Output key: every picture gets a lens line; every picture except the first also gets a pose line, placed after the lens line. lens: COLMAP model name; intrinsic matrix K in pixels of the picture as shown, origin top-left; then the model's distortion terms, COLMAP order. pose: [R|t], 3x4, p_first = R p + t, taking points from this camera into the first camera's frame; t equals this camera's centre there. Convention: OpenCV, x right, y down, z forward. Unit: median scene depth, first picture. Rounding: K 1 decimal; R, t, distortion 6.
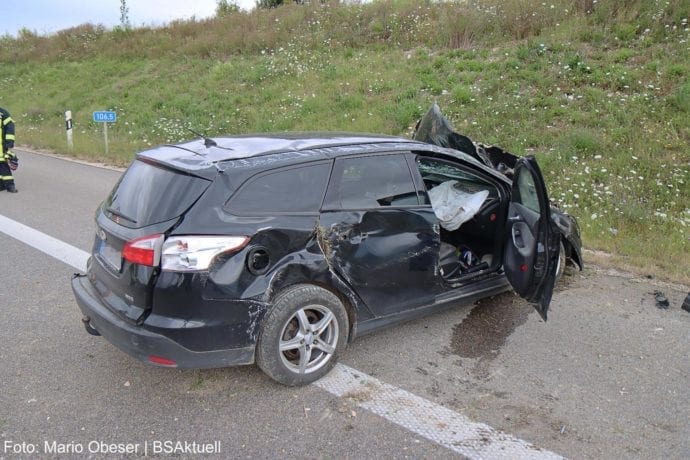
lens RADIAL K [[558.9, 0, 345.0], [0, 558.9, 230.0], [0, 0, 1]] dist [-0.071735, 0.012052]
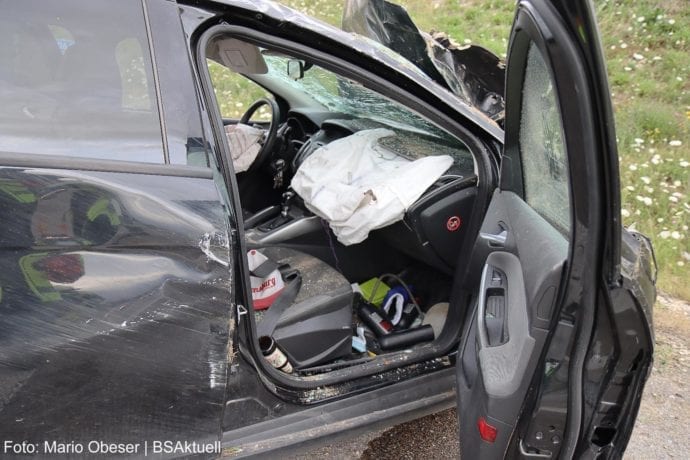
lens RADIAL K [[547.6, 0, 345.0], [0, 547.6, 230.0], [0, 0, 1]] dist [-0.126918, 0.168677]
pose [[0.991884, 0.110095, -0.063604, 0.214226], [-0.107203, 0.993115, 0.047229, -0.028519], [0.068366, -0.040027, 0.996857, 0.604145]]
